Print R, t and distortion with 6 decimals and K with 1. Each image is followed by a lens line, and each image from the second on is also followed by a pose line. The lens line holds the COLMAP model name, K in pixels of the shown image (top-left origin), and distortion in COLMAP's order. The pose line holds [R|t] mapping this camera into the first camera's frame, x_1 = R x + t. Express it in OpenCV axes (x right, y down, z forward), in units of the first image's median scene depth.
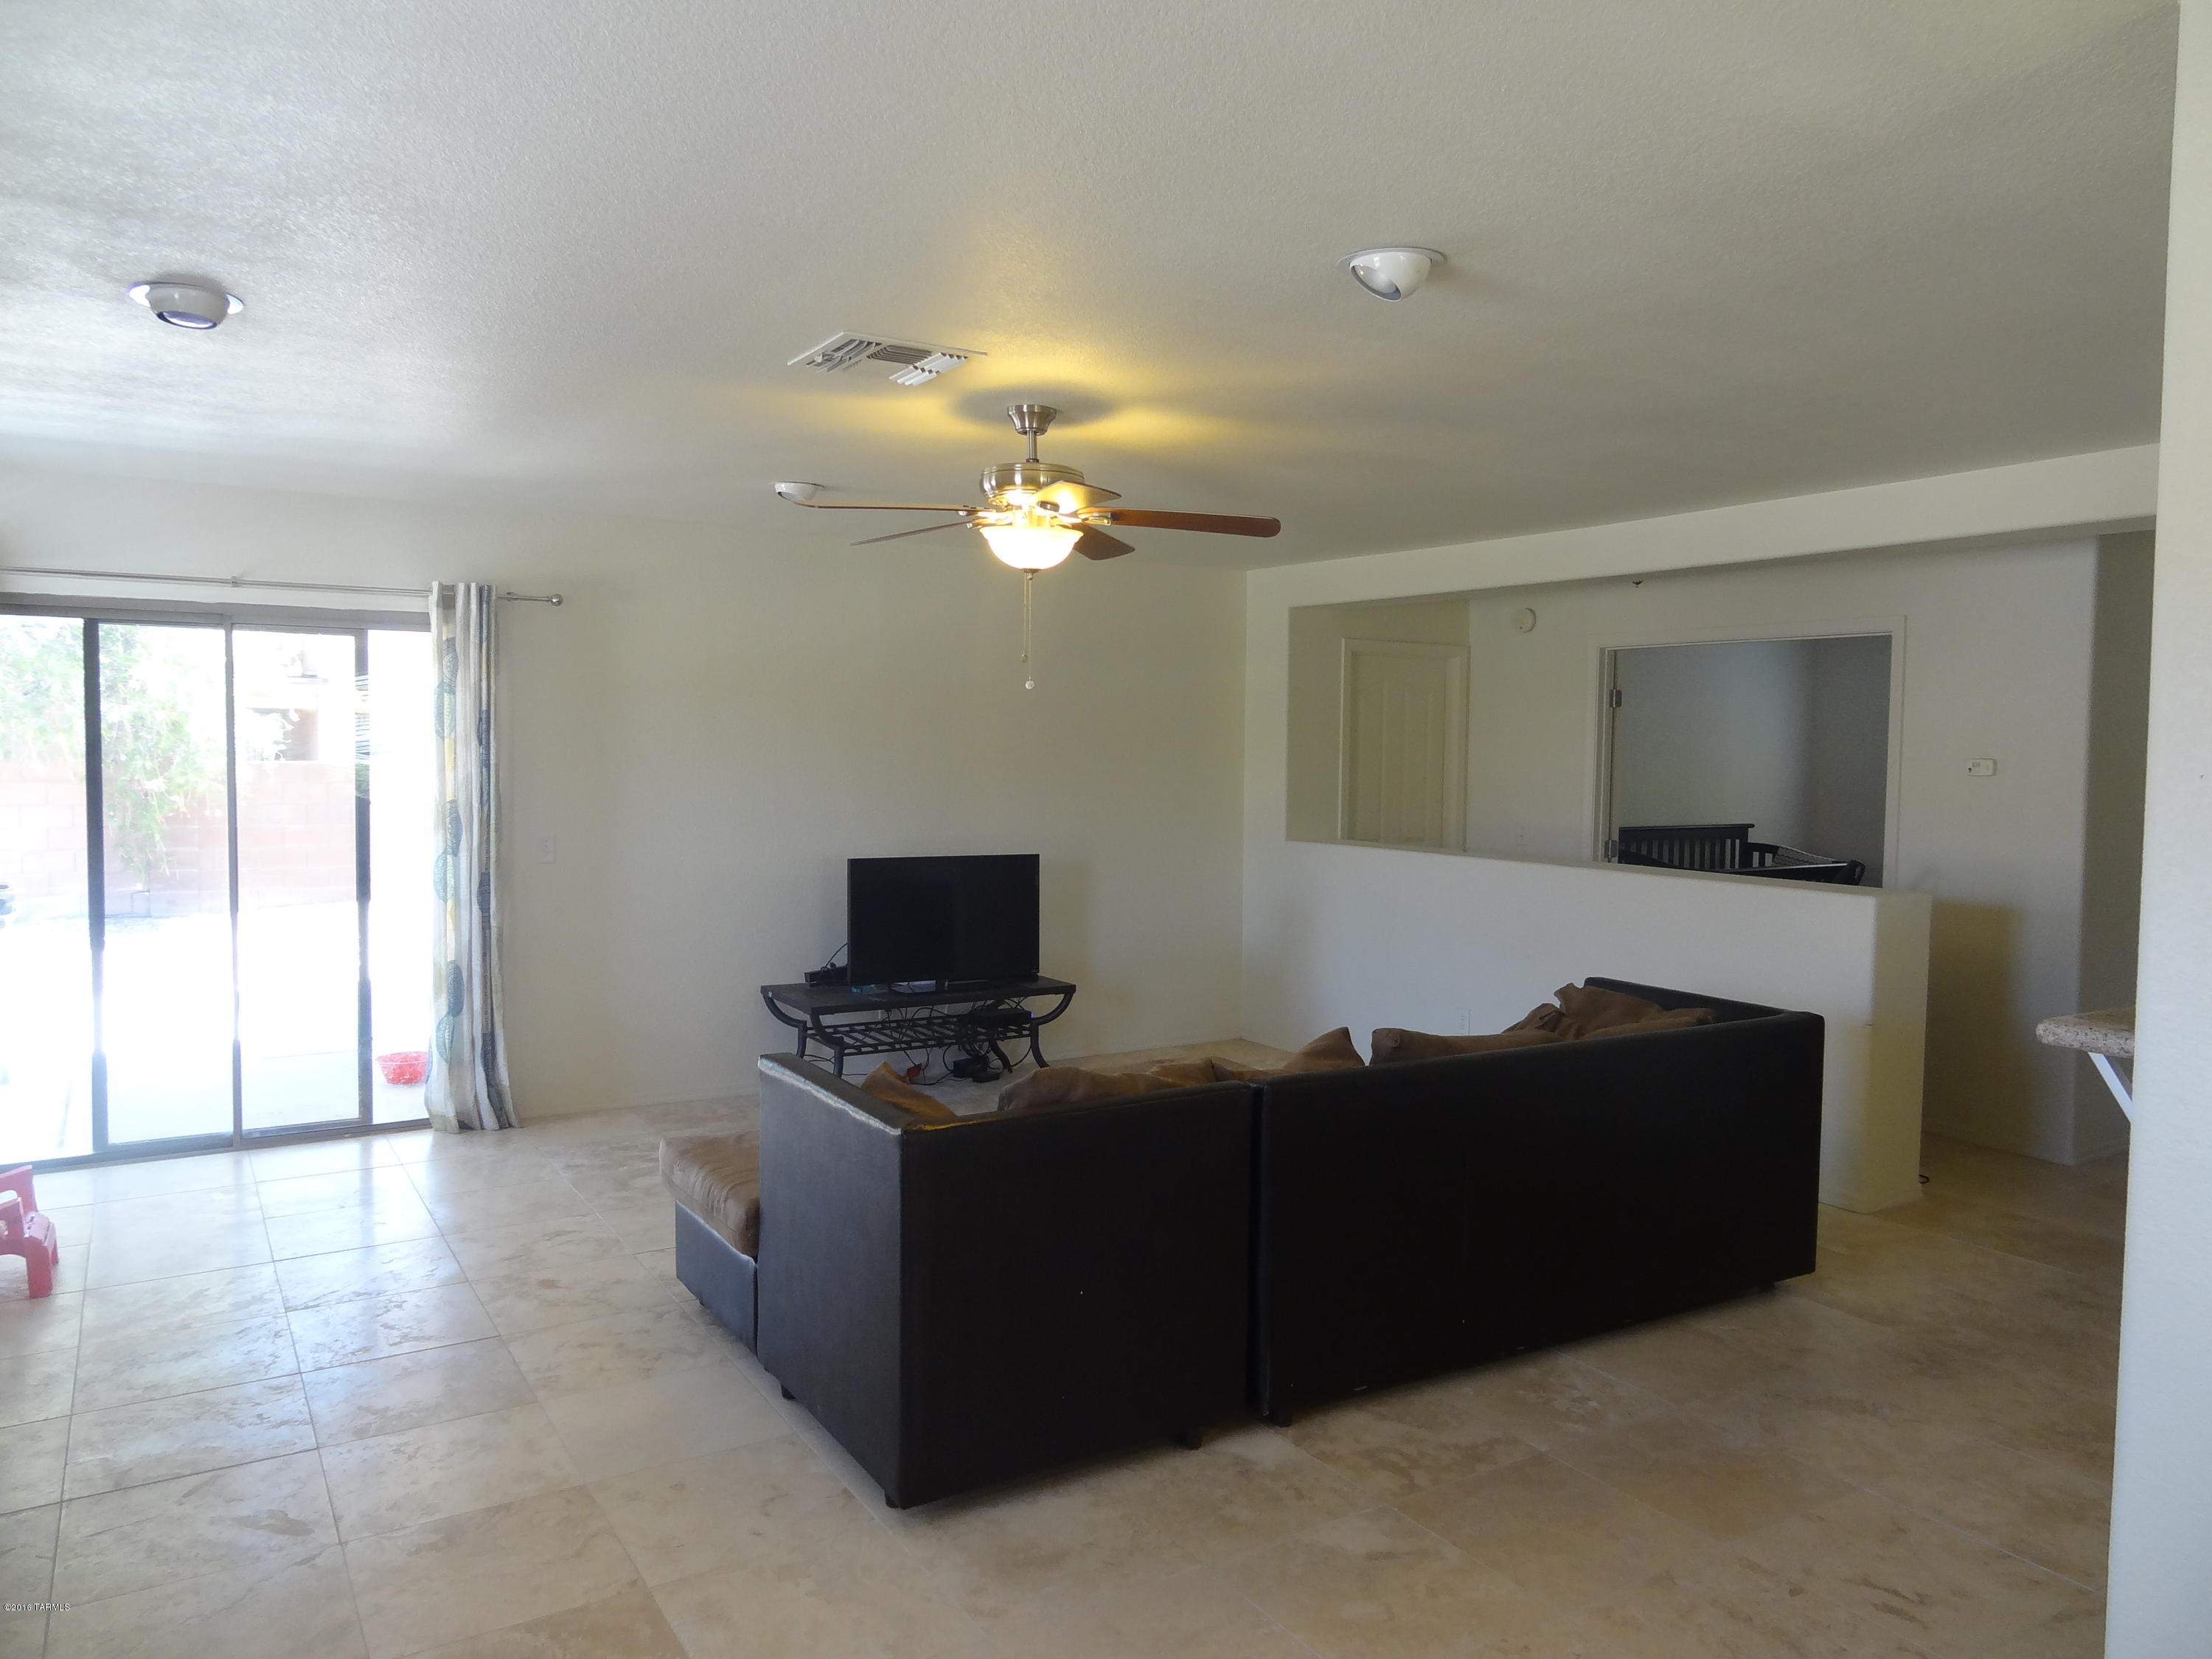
lens RADIAL K [[1570.1, 0, 1184.1], [0, 1570.1, 832.1], [0, 0, 1]] dist [0.000415, 0.005034]
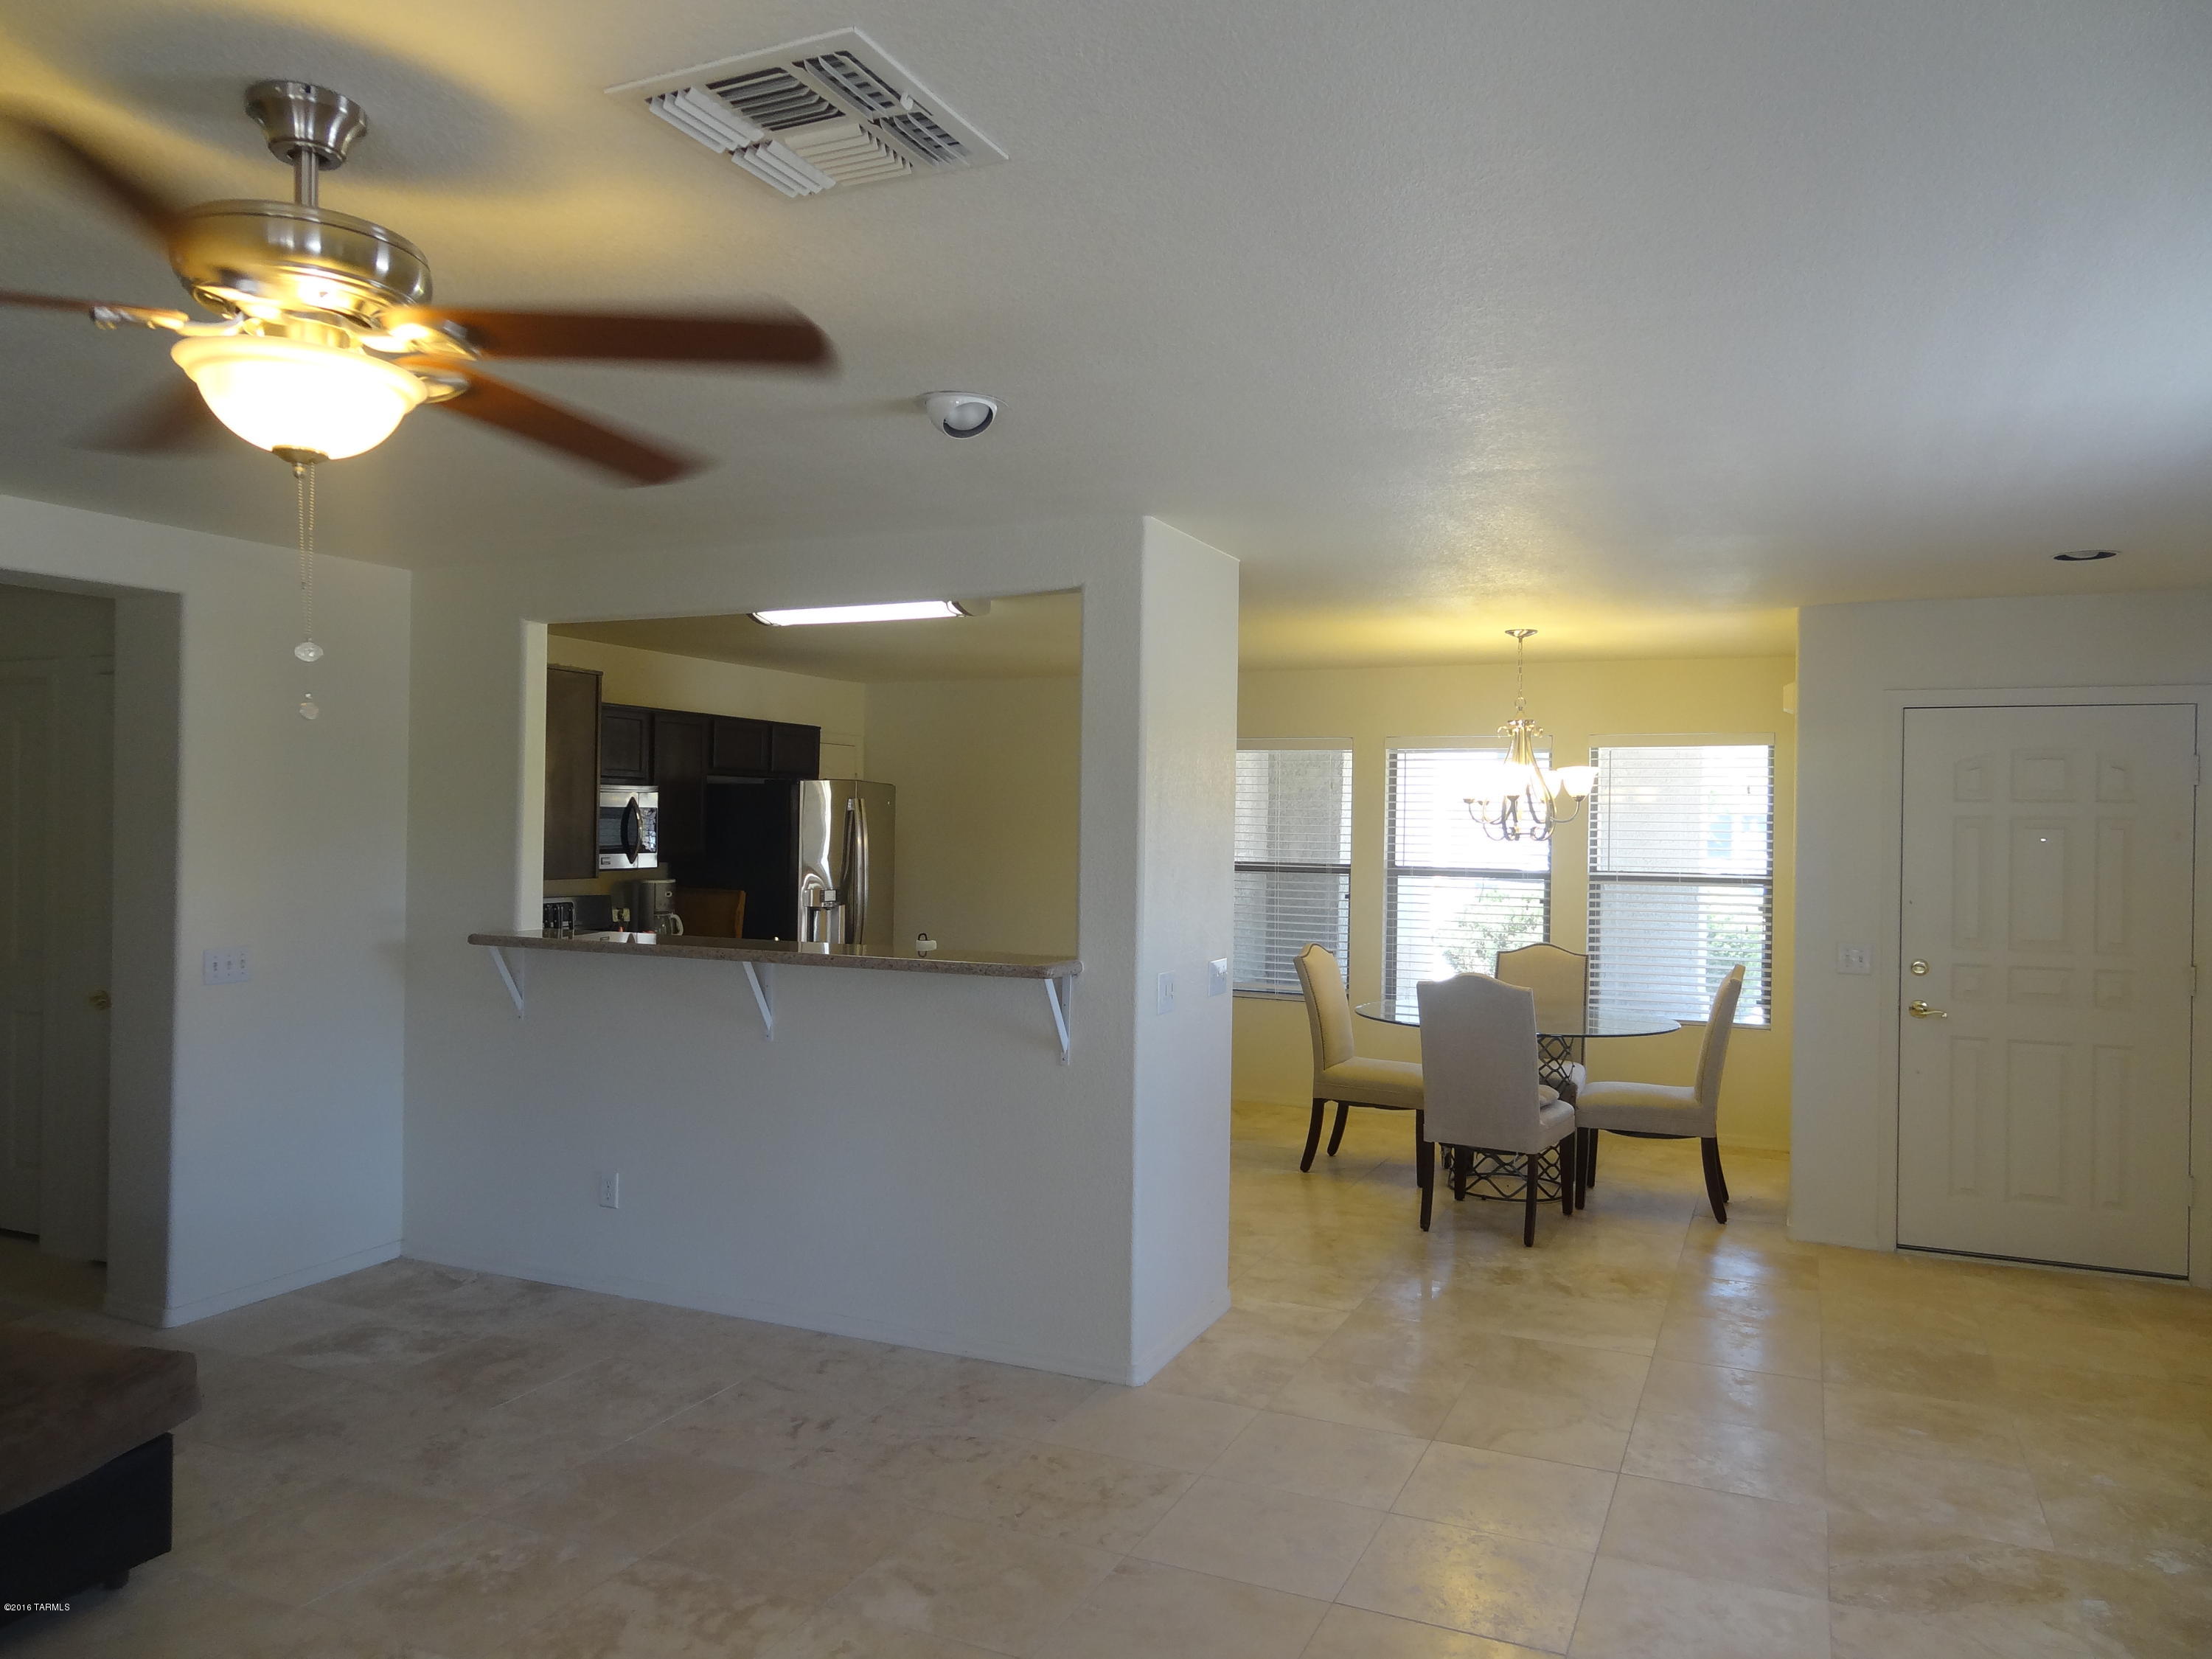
lens RADIAL K [[1570.1, 0, 1184.1], [0, 1570.1, 832.1], [0, 0, 1]] dist [0.000415, 0.005034]
pose [[-0.572708, -0.030454, 0.819194, -0.717226], [0.016864, 0.998661, 0.048915, -0.078445], [-0.819586, 0.041829, -0.571427, 1.265015]]
